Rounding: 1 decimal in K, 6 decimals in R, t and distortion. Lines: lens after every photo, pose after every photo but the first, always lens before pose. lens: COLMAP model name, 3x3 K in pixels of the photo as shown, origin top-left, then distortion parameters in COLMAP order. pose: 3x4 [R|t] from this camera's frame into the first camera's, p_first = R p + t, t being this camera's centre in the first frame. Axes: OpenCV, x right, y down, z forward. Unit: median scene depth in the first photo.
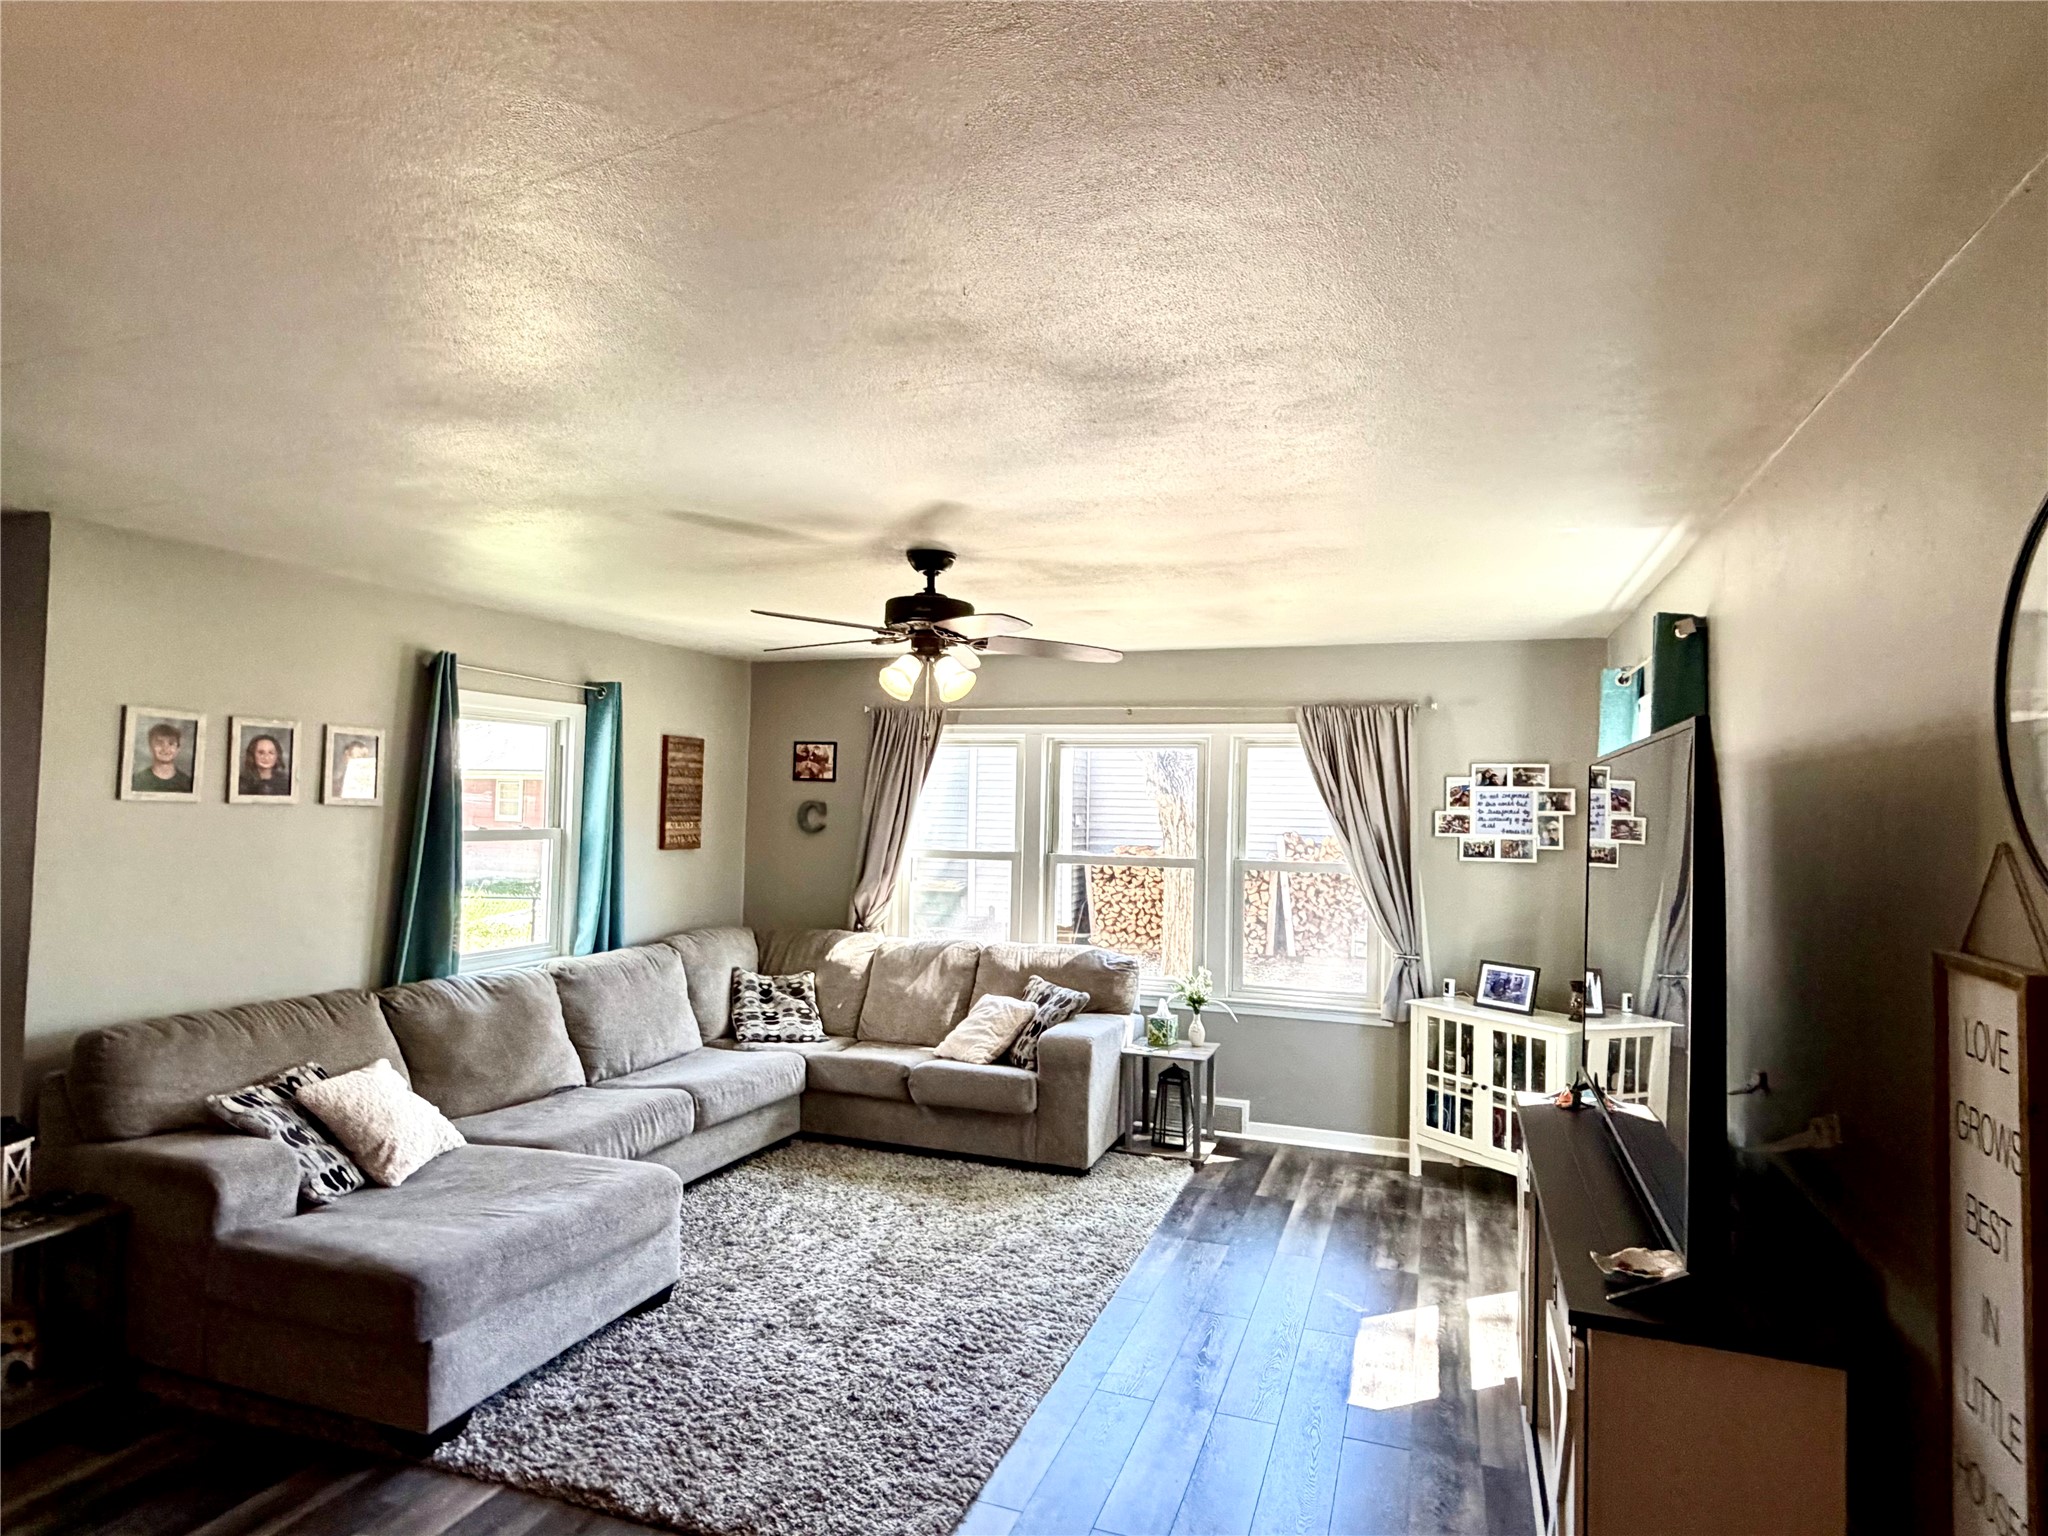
lens RADIAL K [[1145.0, 0, 1021.8], [0, 1145.0, 768.3], [0, 0, 1]] dist [0.003021, 0.000393]
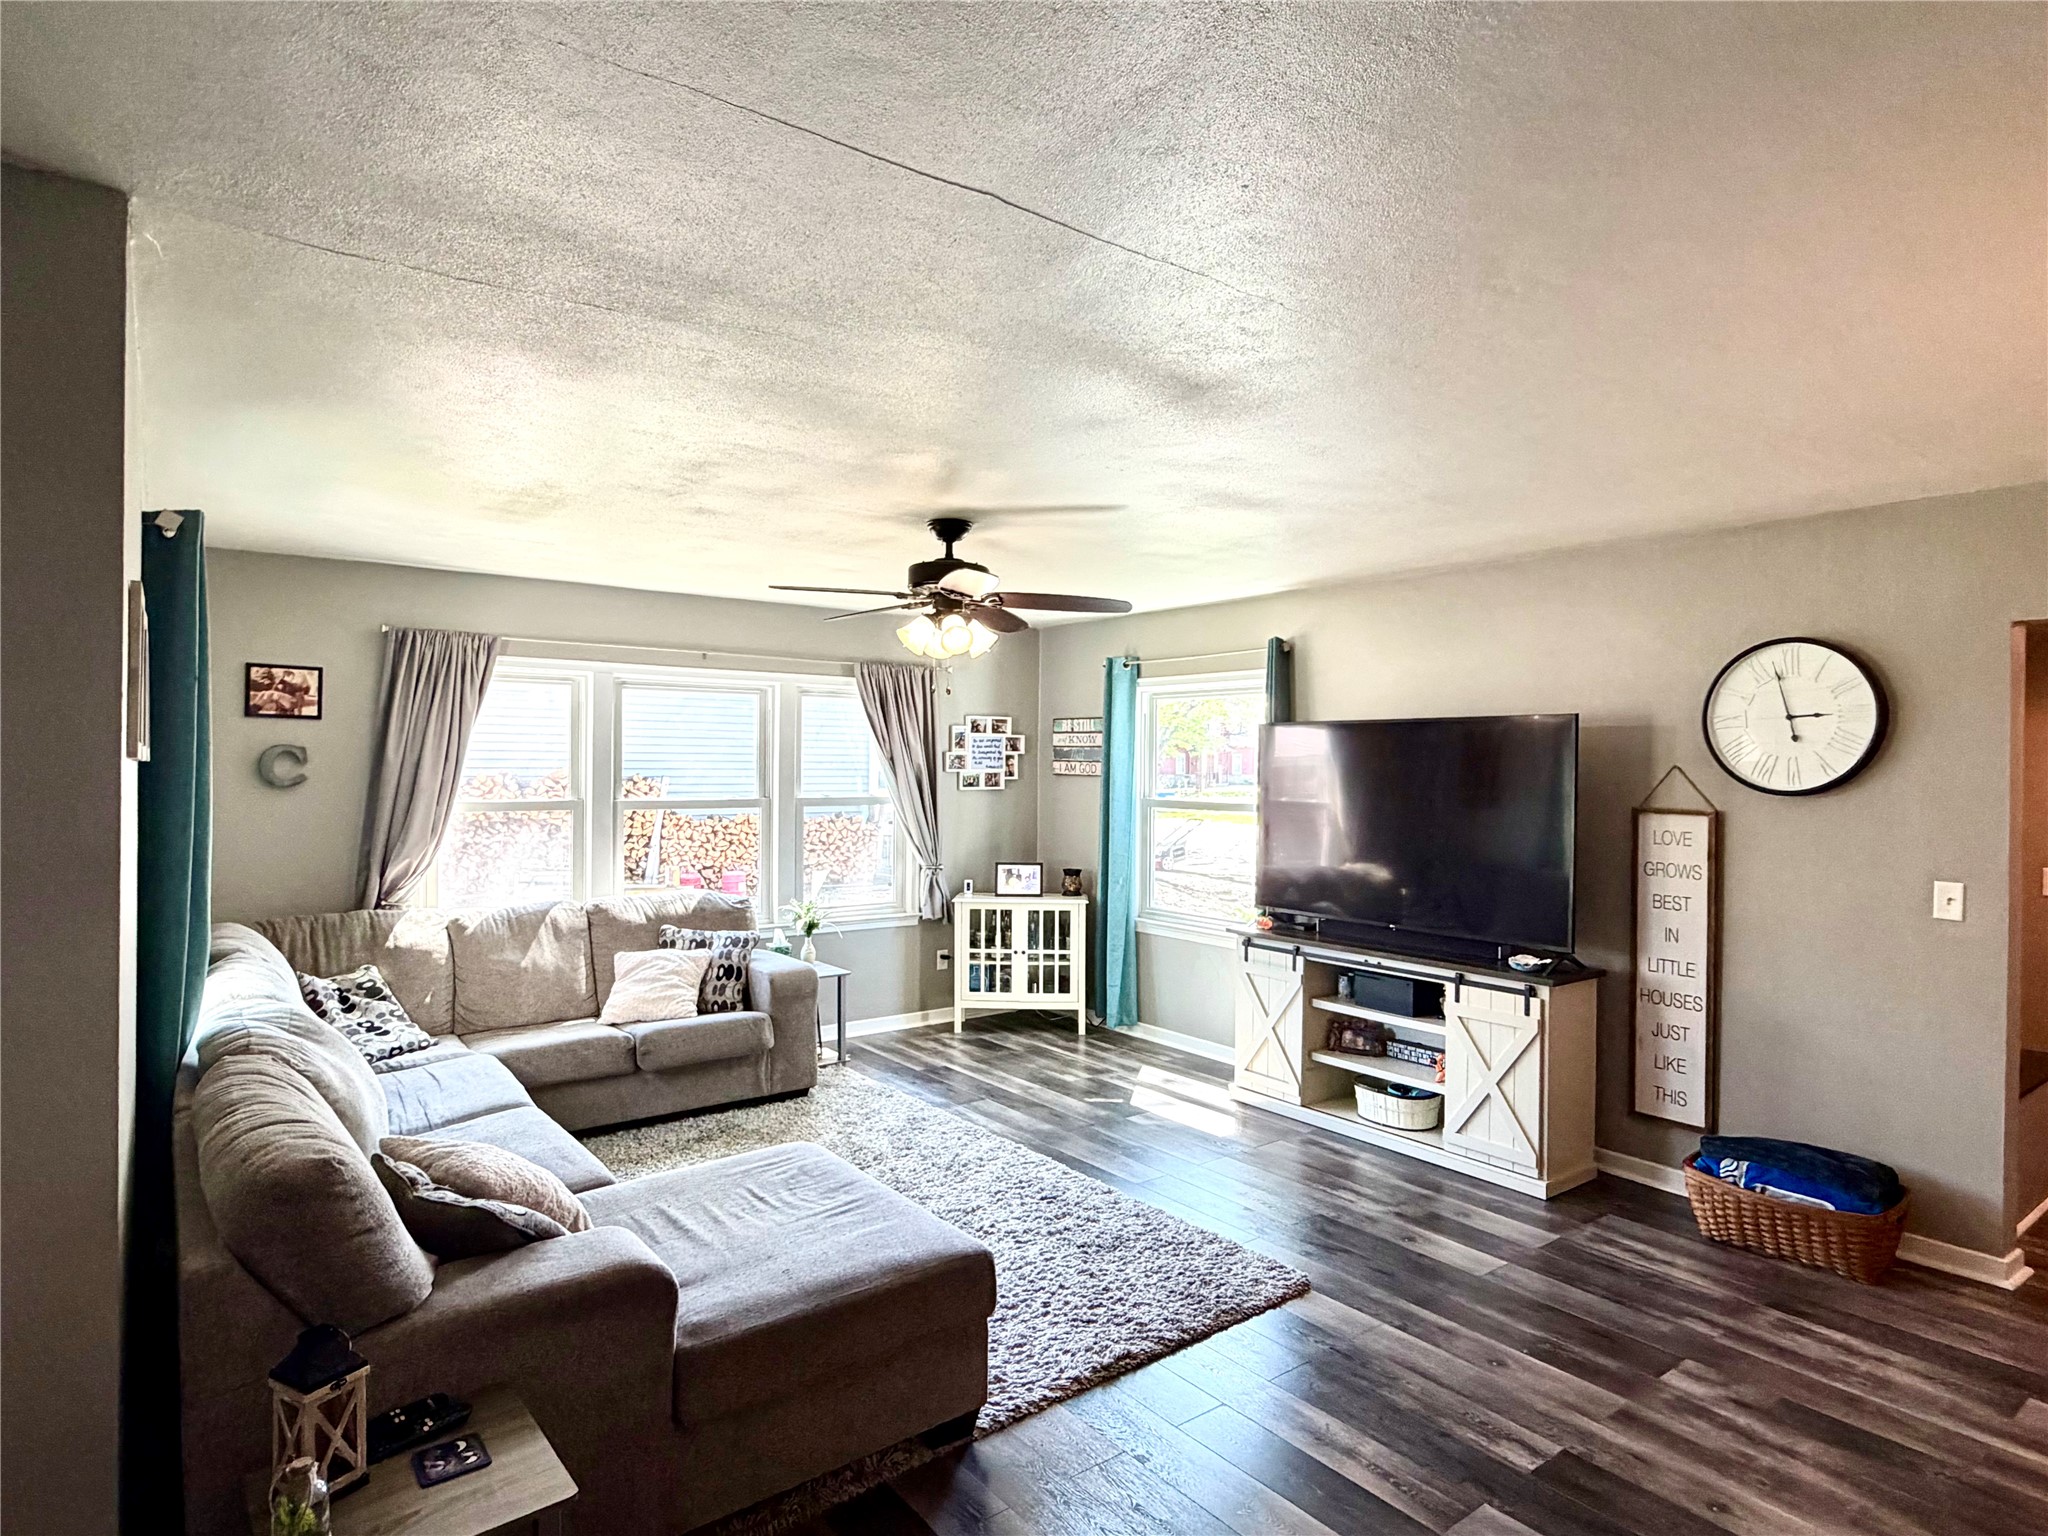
lens RADIAL K [[1145.0, 0, 1023.9], [0, 1145.0, 760.9], [0, 0, 1]] dist [0.003021, 0.000393]
pose [[0.538806, -0.015789, 0.842282, -0.692977], [-0.026922, 0.998991, 0.035948, -0.000916], [-0.842000, -0.042045, 0.537837, 0.247257]]
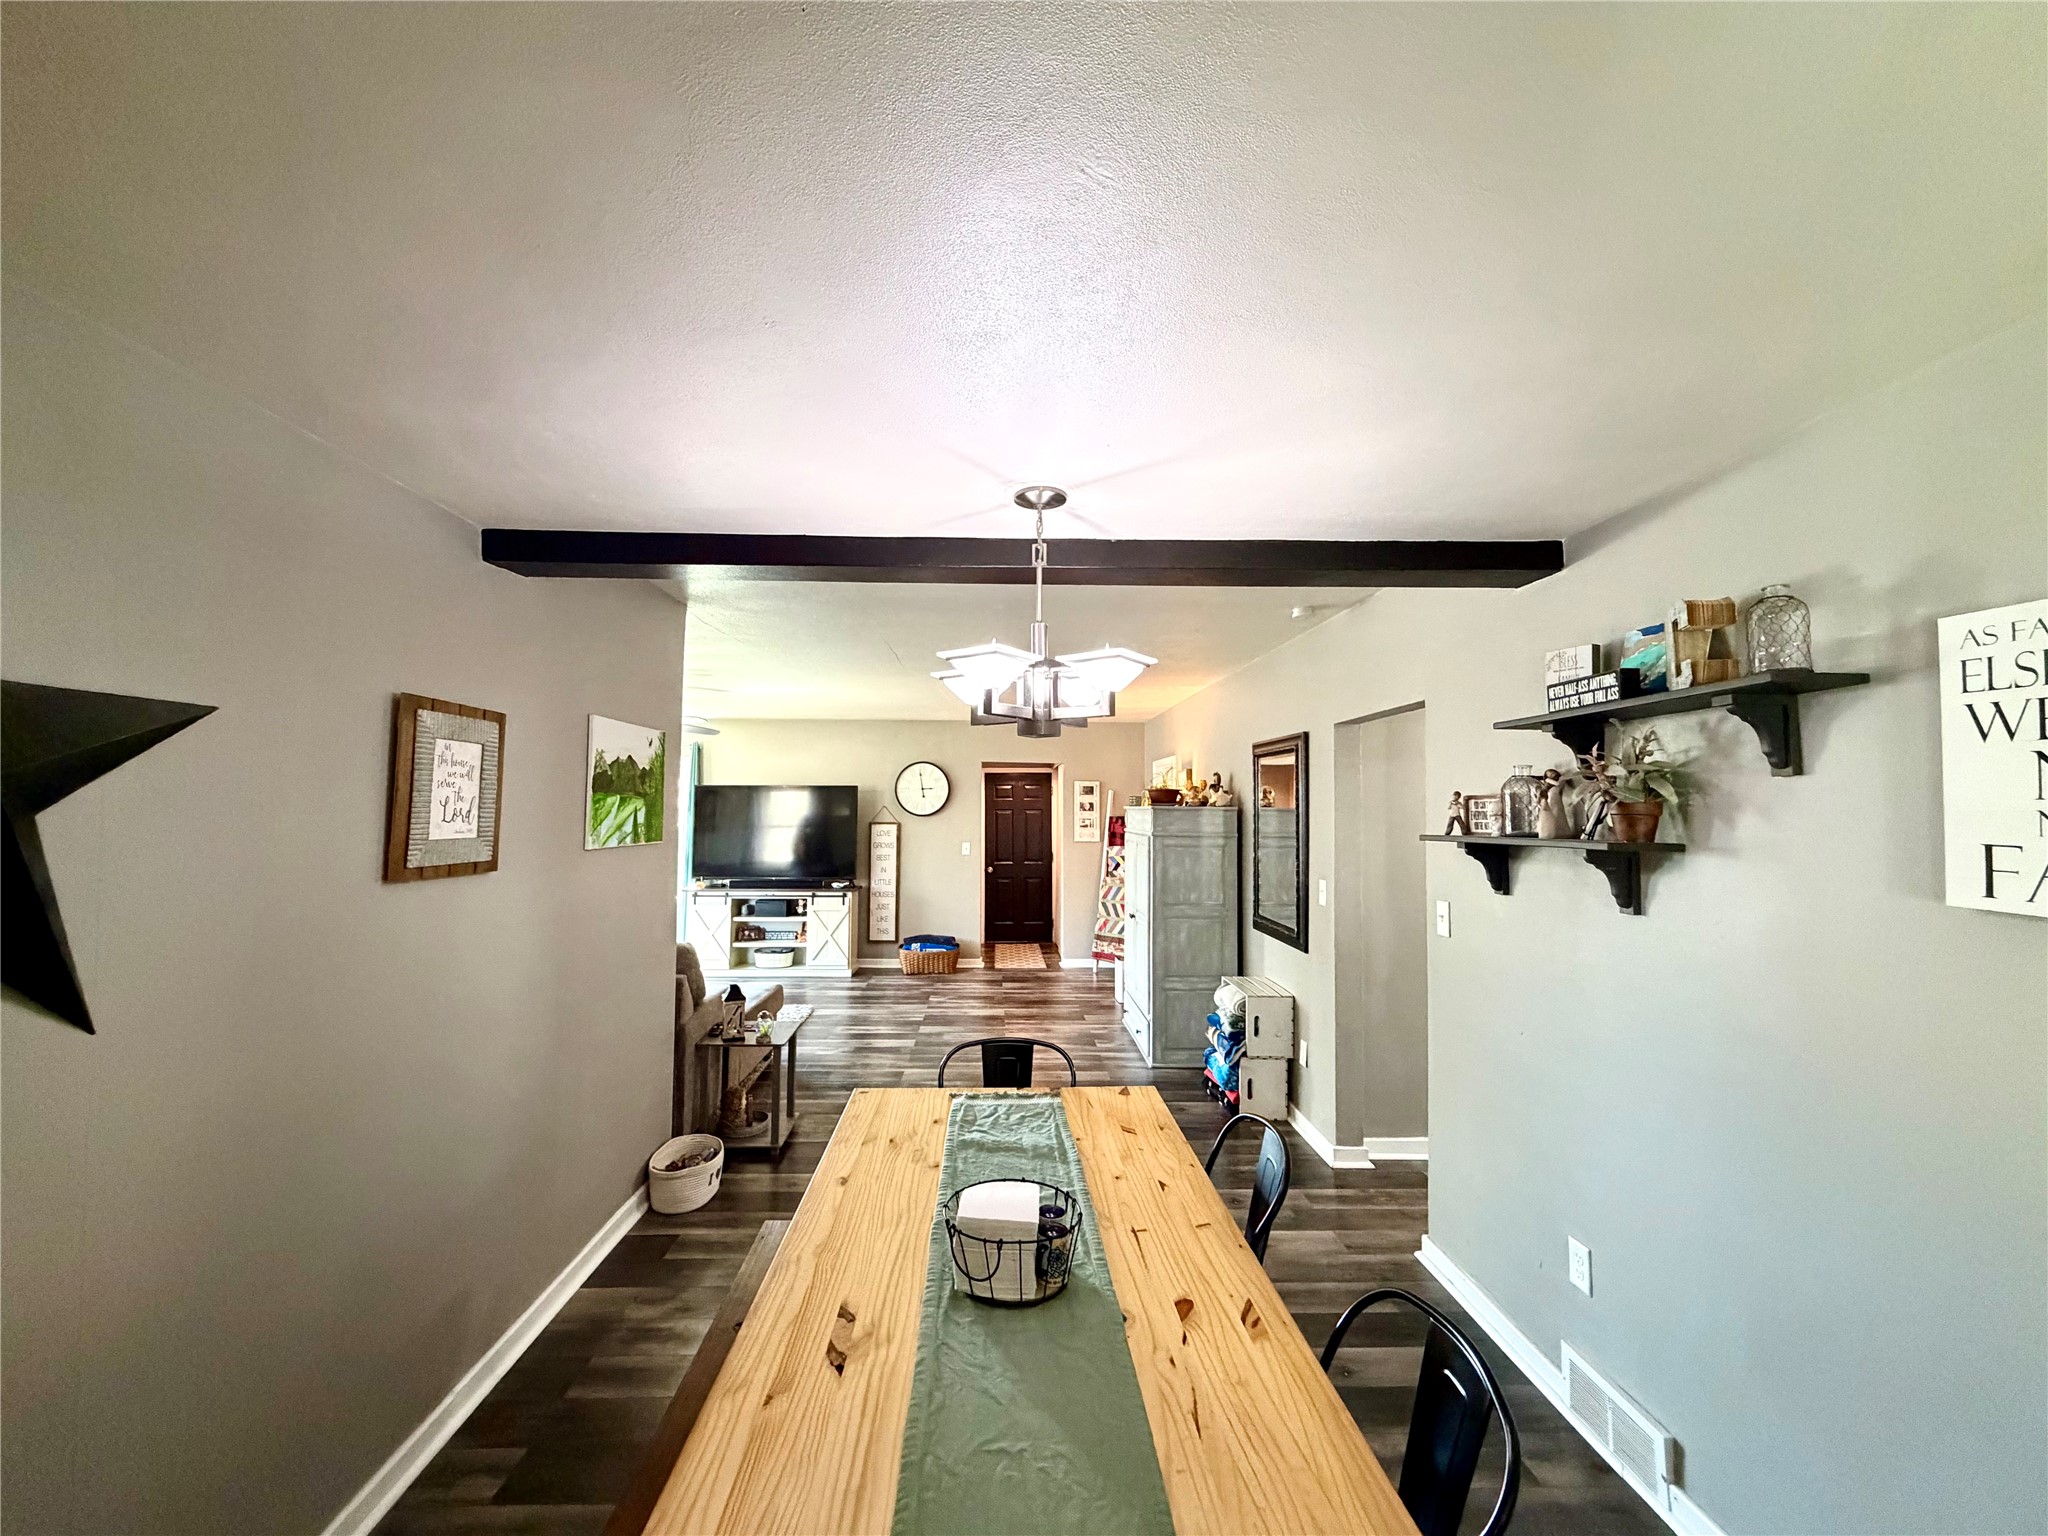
lens RADIAL K [[828.2, 0, 1026.2], [0, 828.2, 768.0], [0, 0, 1]] dist [-0.001354, -0.000212]
pose [[-0.374607, 0.028300, 0.926752, -1.308151], [-0.046552, 0.997699, -0.049283, 0.012719], [-0.926014, -0.061604, -0.372427, 0.634811]]
